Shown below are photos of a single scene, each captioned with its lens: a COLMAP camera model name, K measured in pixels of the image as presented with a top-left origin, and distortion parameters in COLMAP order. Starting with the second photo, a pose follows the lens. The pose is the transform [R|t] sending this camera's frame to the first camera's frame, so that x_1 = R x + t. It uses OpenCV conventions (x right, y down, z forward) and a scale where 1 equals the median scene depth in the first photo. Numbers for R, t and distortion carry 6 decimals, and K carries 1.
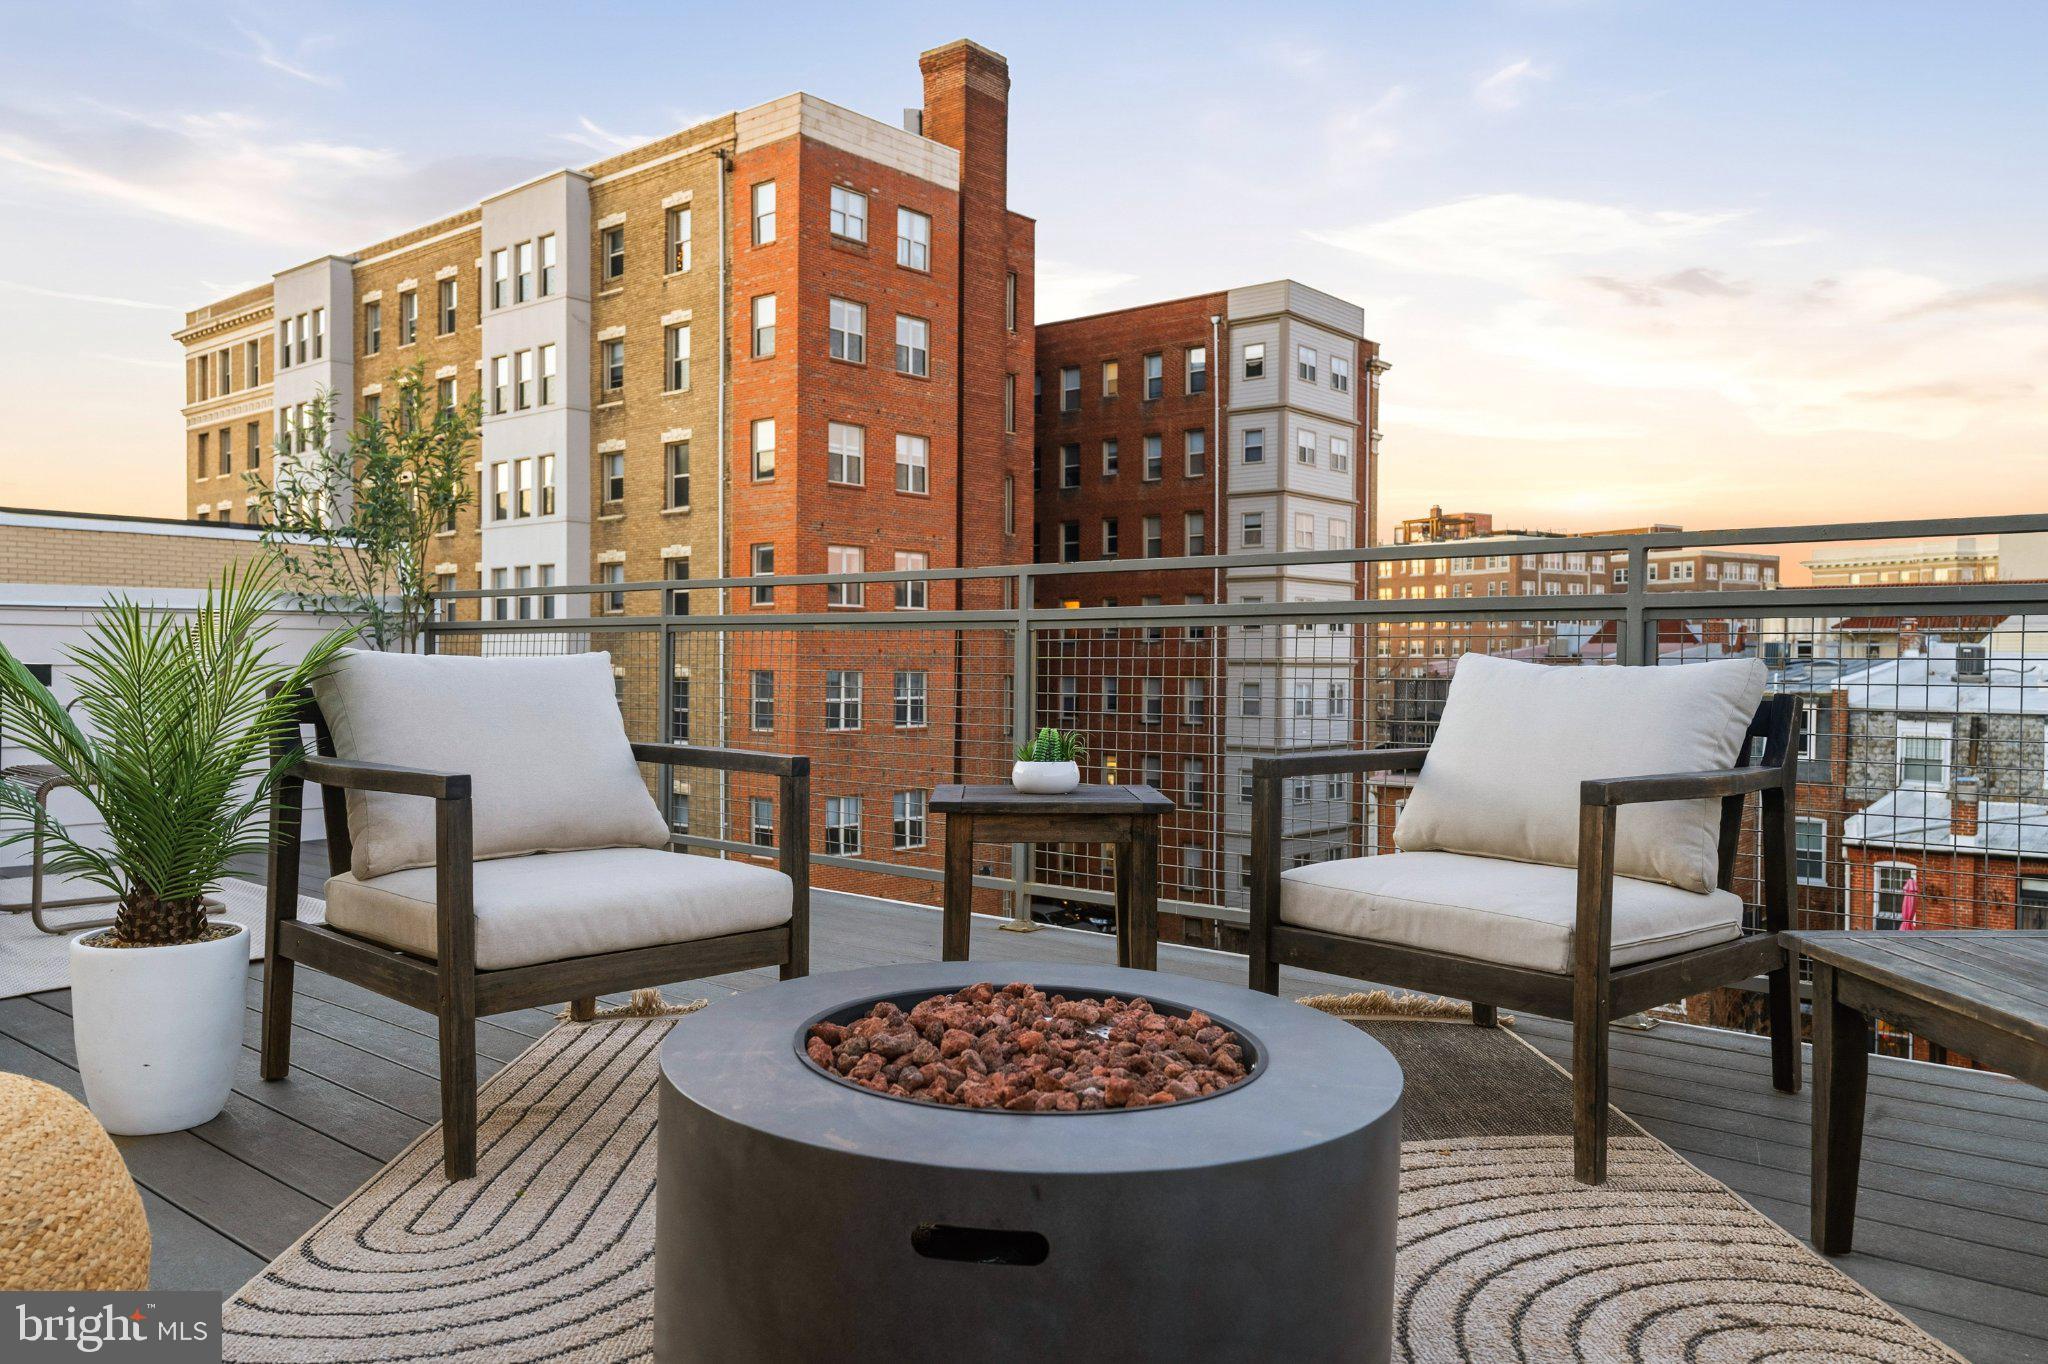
lens RADIAL K [[1516.8, 0, 957.3], [0, 1516.8, 834.0], [0, 0, 1]] dist [0.006245, 0.000554]
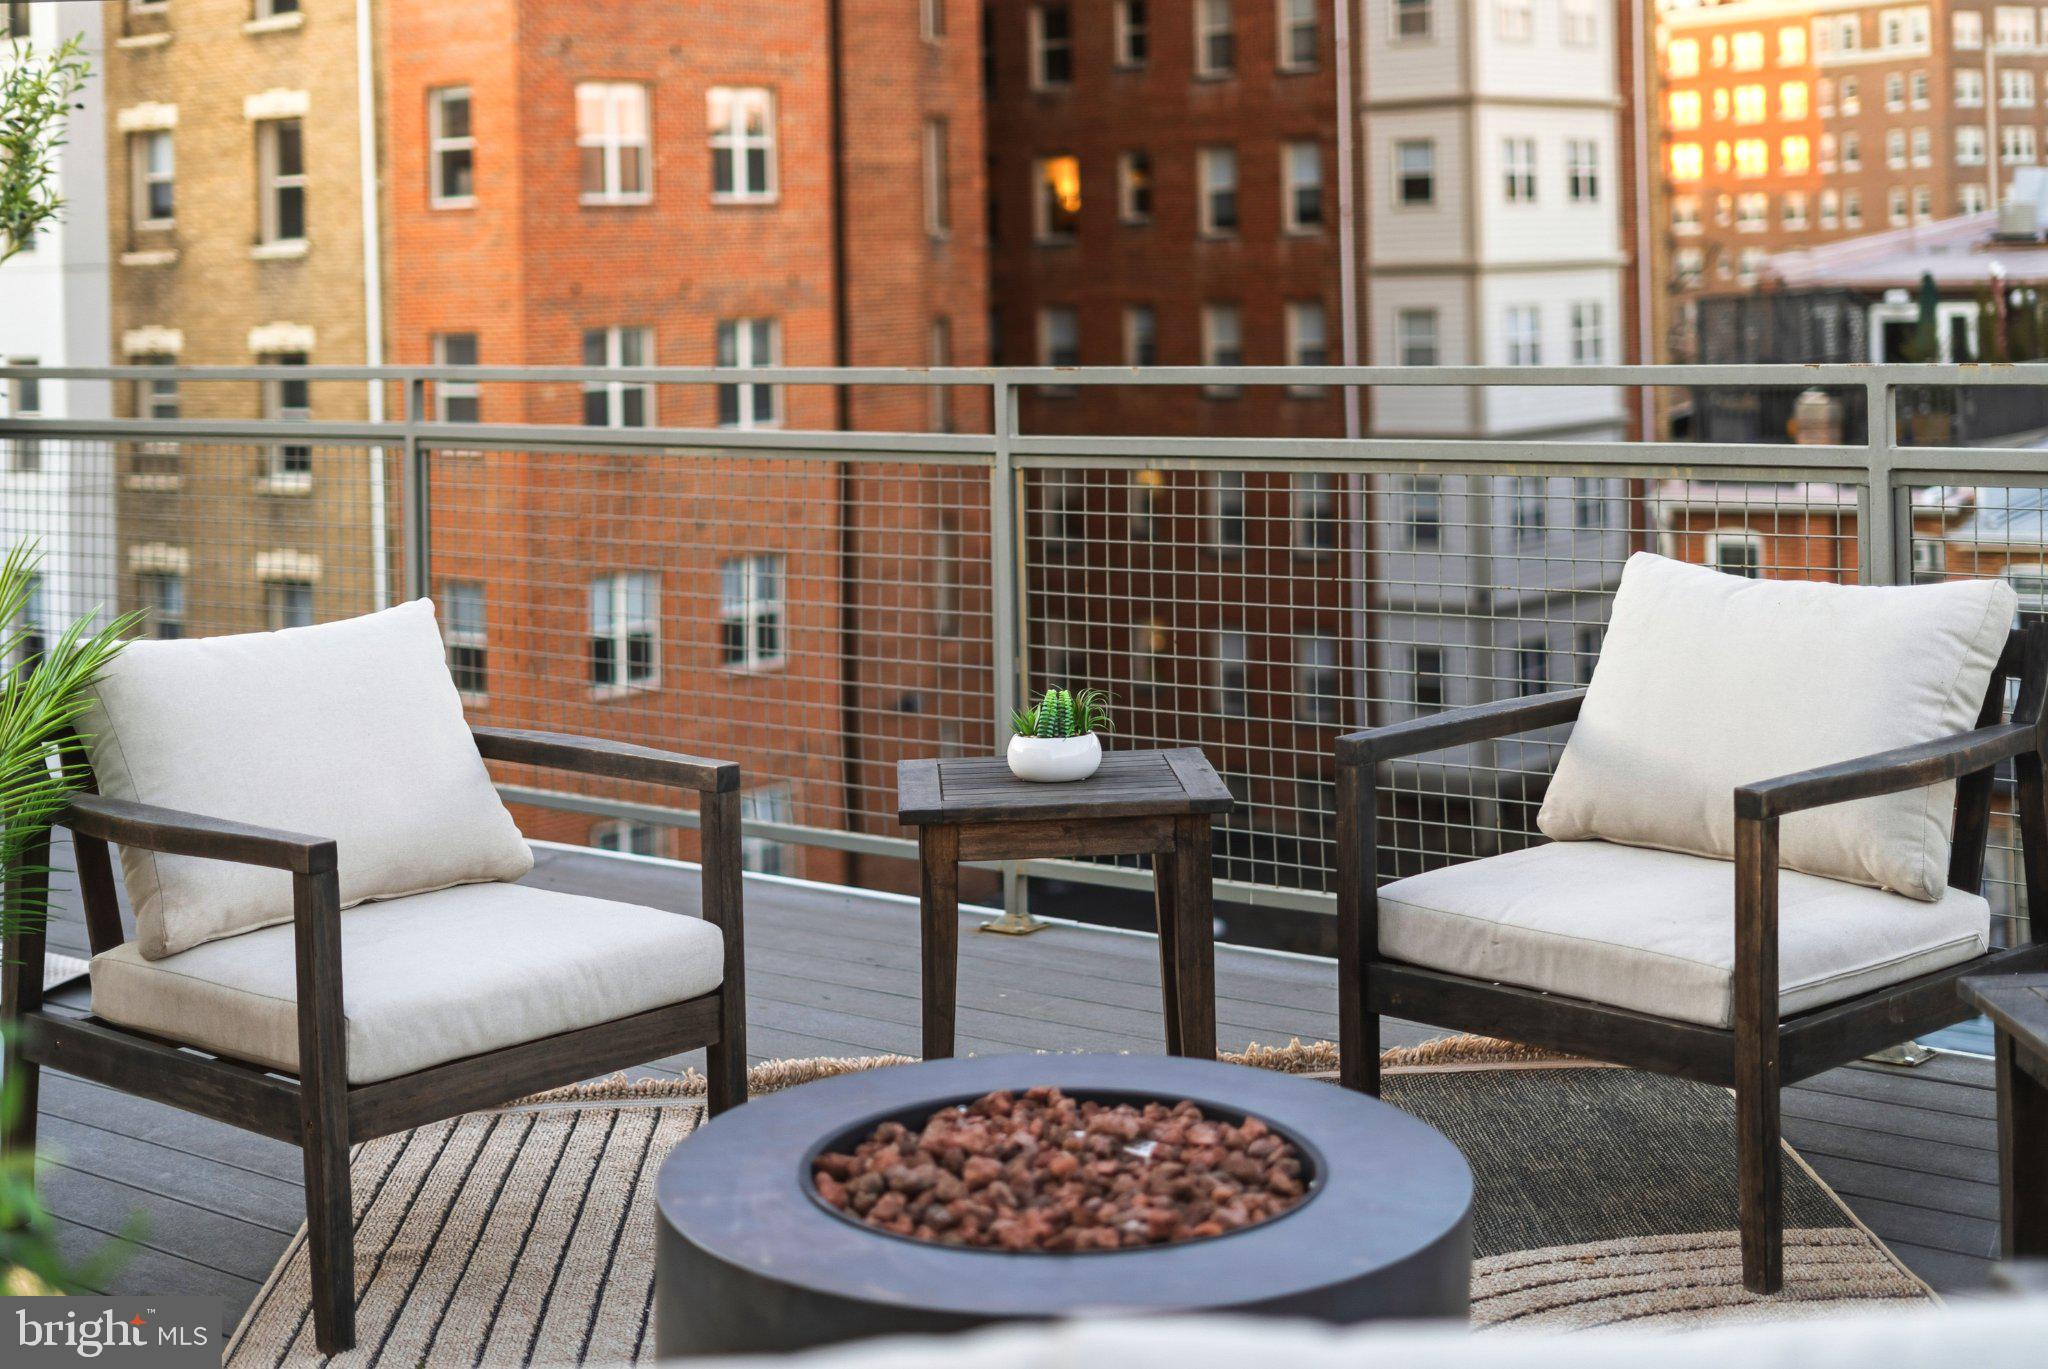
lens RADIAL K [[2925.0, 0, 1024.0], [0, 2925.0, 684.5], [0, 0, 1]] dist [-0.008075, 0.040959]
pose [[0.997847, -0.032736, 0.056831, -0.044138], [0.032085, 0.999409, 0.012328, -0.118008], [-0.057201, -0.010478, 0.998308, -0.497715]]
